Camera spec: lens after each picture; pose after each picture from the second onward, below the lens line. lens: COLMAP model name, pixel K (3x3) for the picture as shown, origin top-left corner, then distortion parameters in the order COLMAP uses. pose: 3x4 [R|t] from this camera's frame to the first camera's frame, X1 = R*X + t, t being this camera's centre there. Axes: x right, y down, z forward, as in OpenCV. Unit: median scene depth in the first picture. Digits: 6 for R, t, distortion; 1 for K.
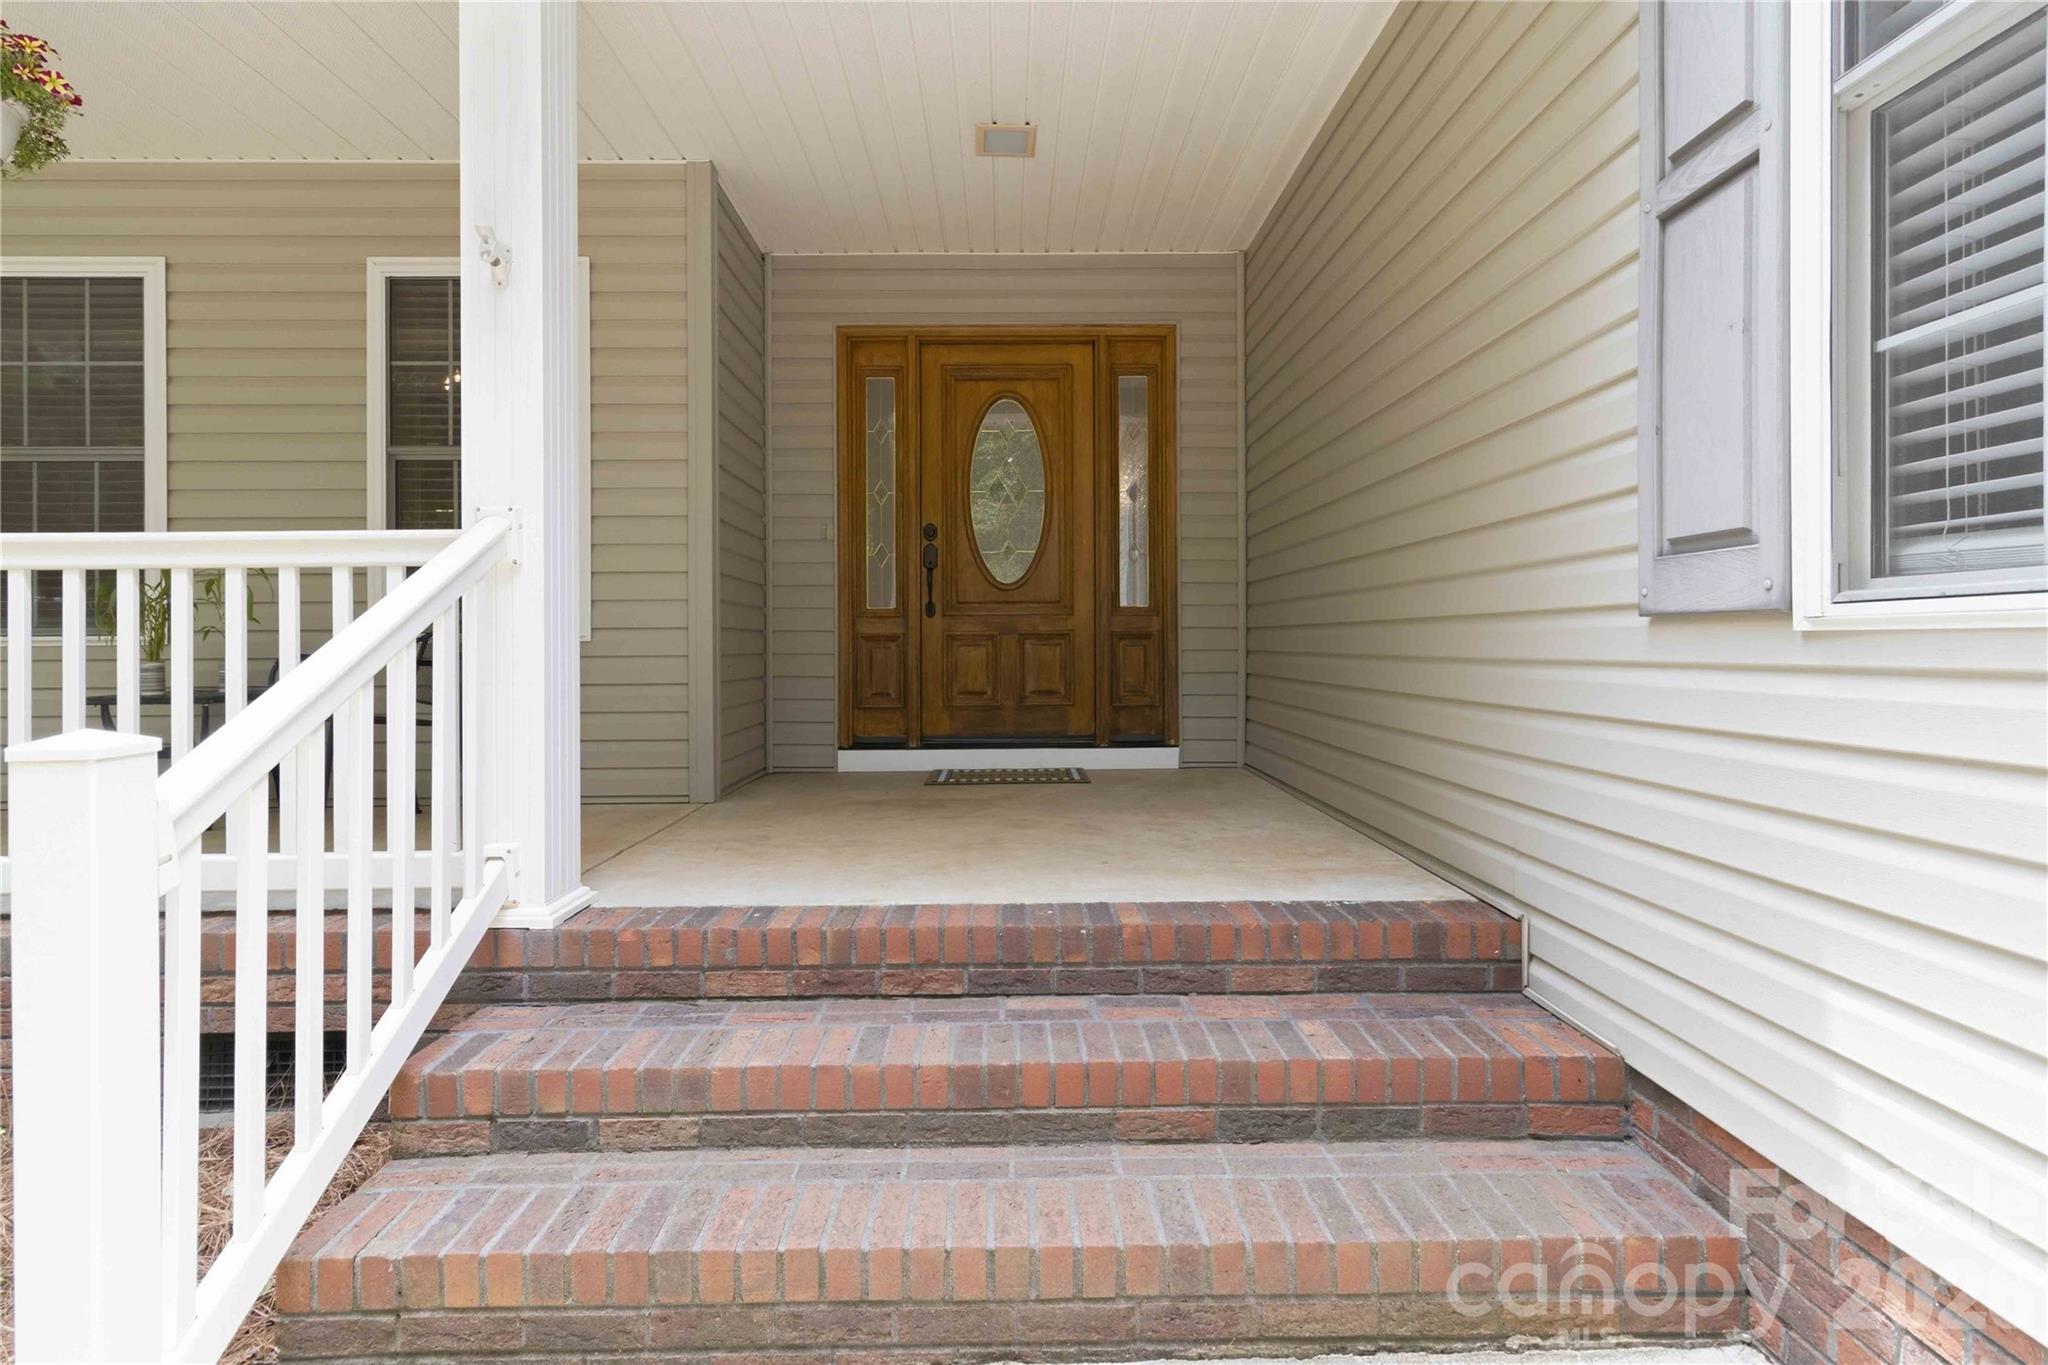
lens RADIAL K [[978.5, 0, 1018.0], [0, 978.5, 646.3], [0, 0, 1]] dist [0.000646, 0.000071]
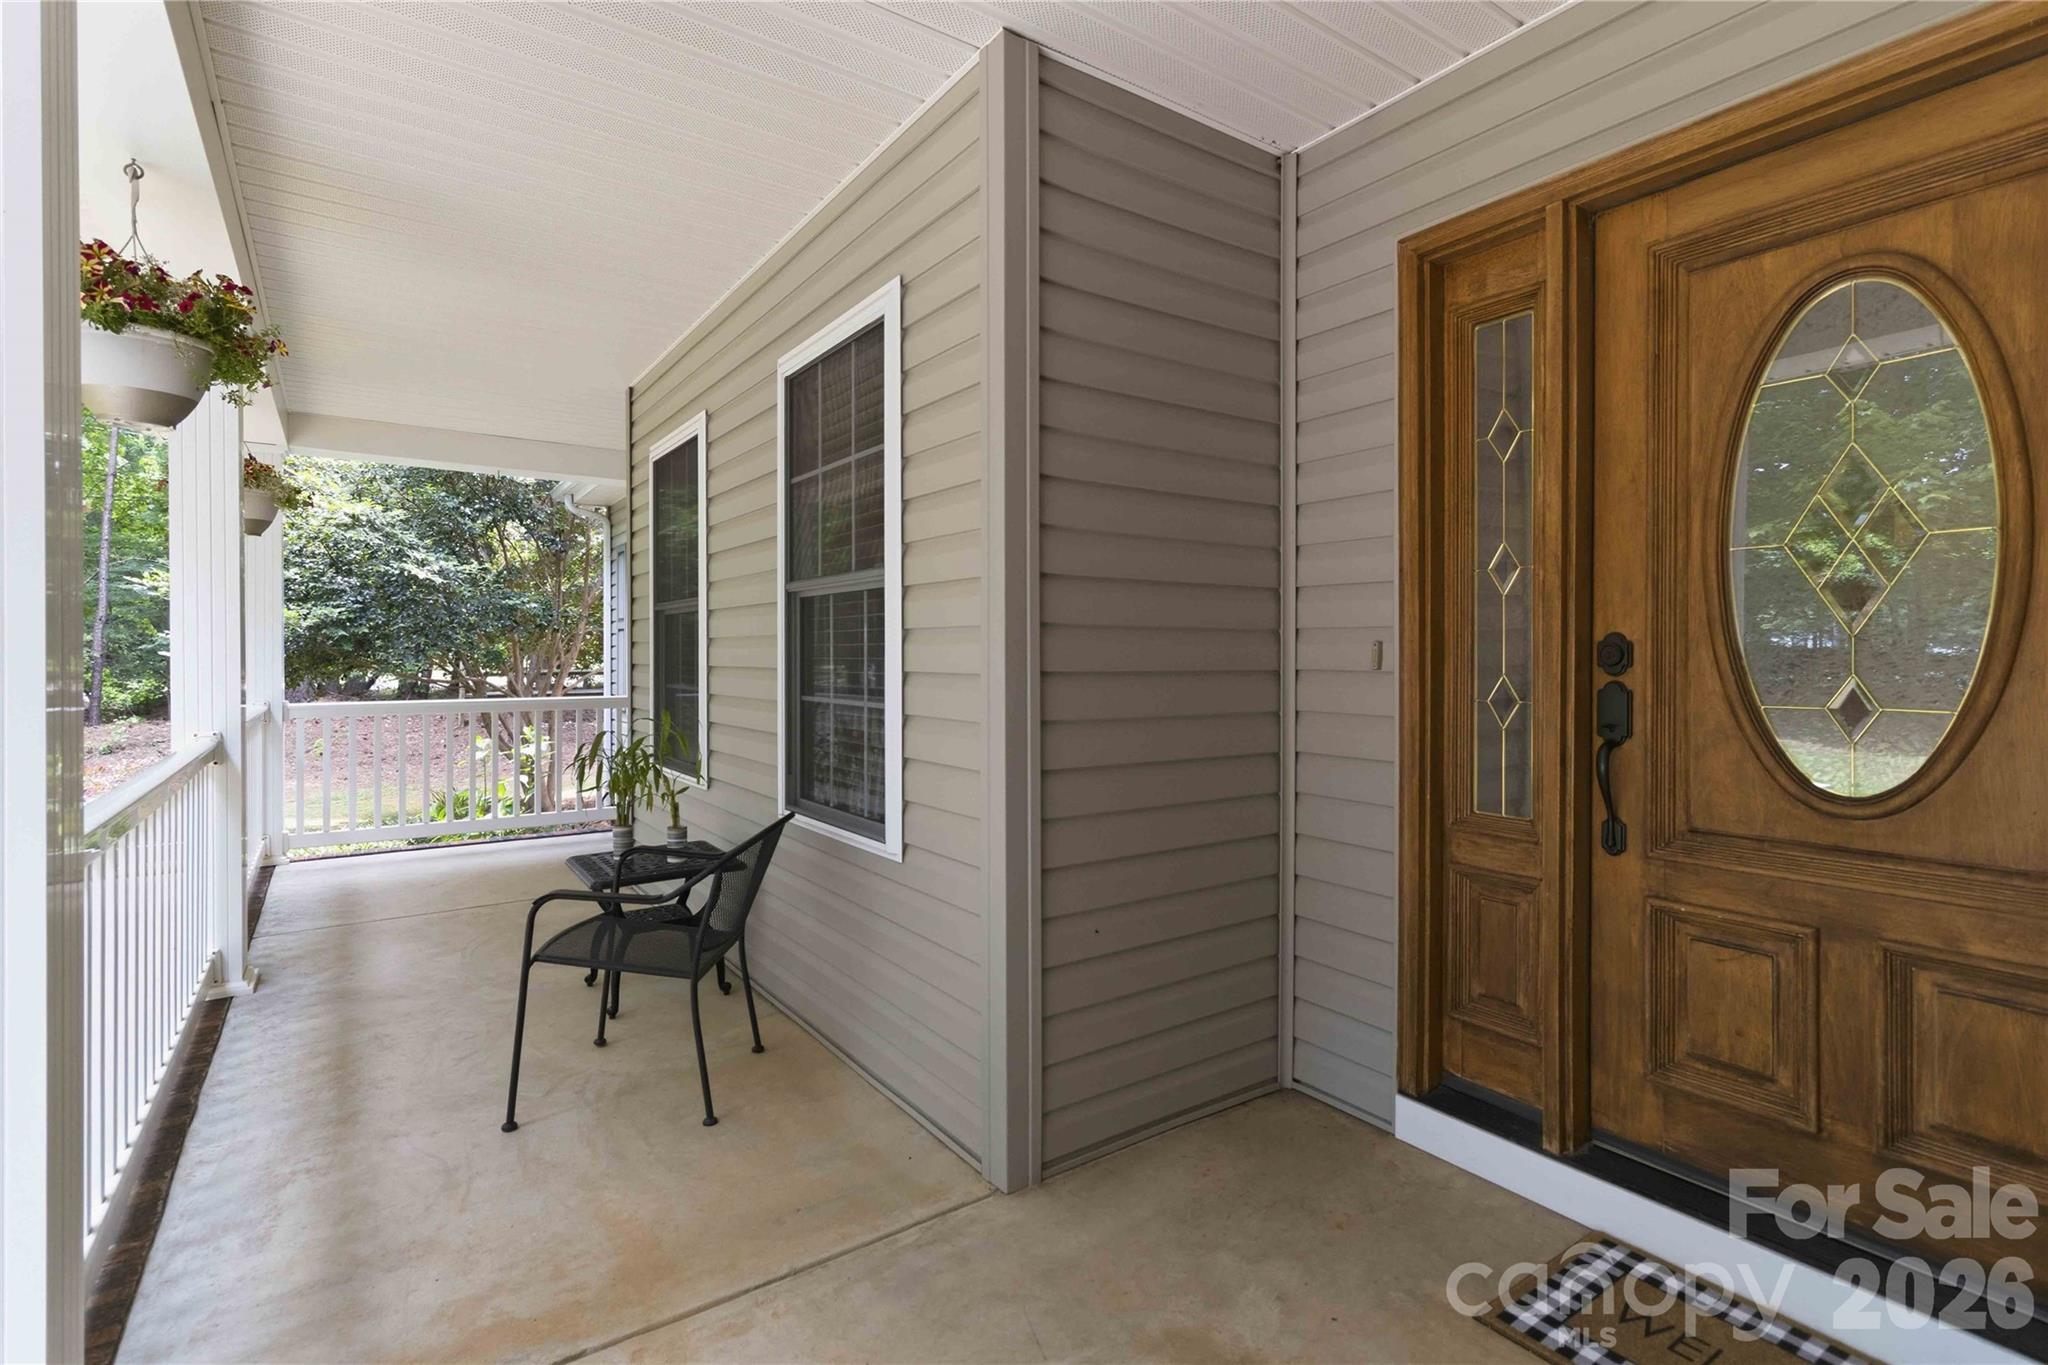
lens RADIAL K [[965.7, 0, 1019.6], [0, 965.7, 659.3], [0, 0, 1]] dist [0.000522, -0.000024]
pose [[0.557381, 0.014781, -0.830125, 0.112505], [-0.004478, 0.999880, 0.014797, -0.118955], [0.830245, -0.004530, 0.557381, 0.554528]]
